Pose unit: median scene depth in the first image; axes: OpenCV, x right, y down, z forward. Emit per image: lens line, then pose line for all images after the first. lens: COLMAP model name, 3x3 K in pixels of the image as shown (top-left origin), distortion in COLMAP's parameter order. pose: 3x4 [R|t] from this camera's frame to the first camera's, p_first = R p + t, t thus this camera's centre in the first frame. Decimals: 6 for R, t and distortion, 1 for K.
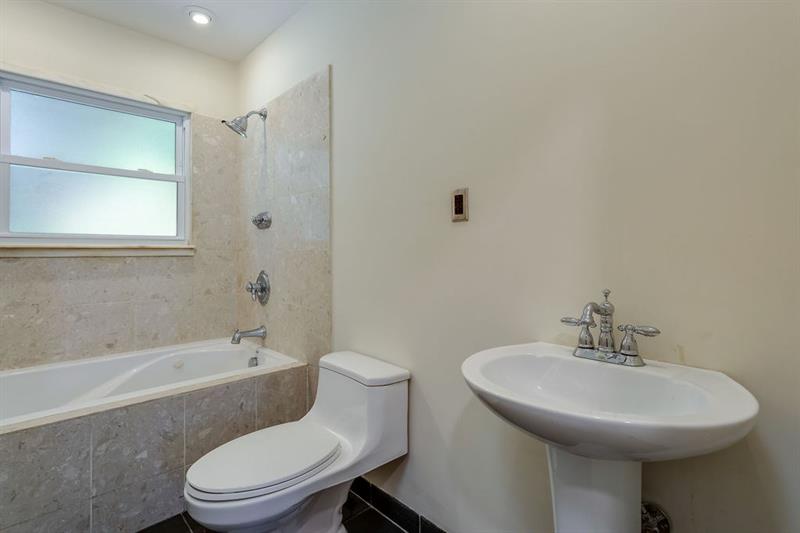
lens RADIAL K [[384.9, 0, 400.1], [0, 384.9, 260.3], [0, 0, 1]] dist [0.001440, -0.000770]
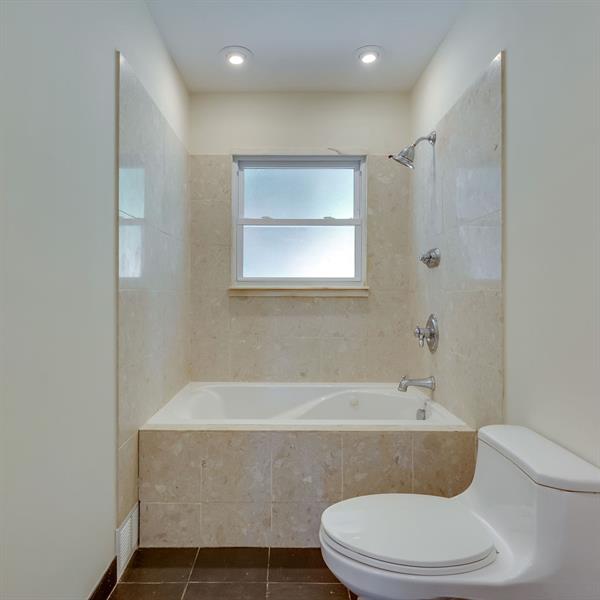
lens RADIAL K [[414.3, 0, 299.6], [0, 414.3, 299.0], [0, 0, 1]] dist [0.006019, 0.007392]
pose [[0.719563, 0.013172, -0.694302, 0.100805], [-0.018043, 0.999837, 0.000269, -0.003432], [0.694192, 0.012334, 0.719684, 0.110148]]
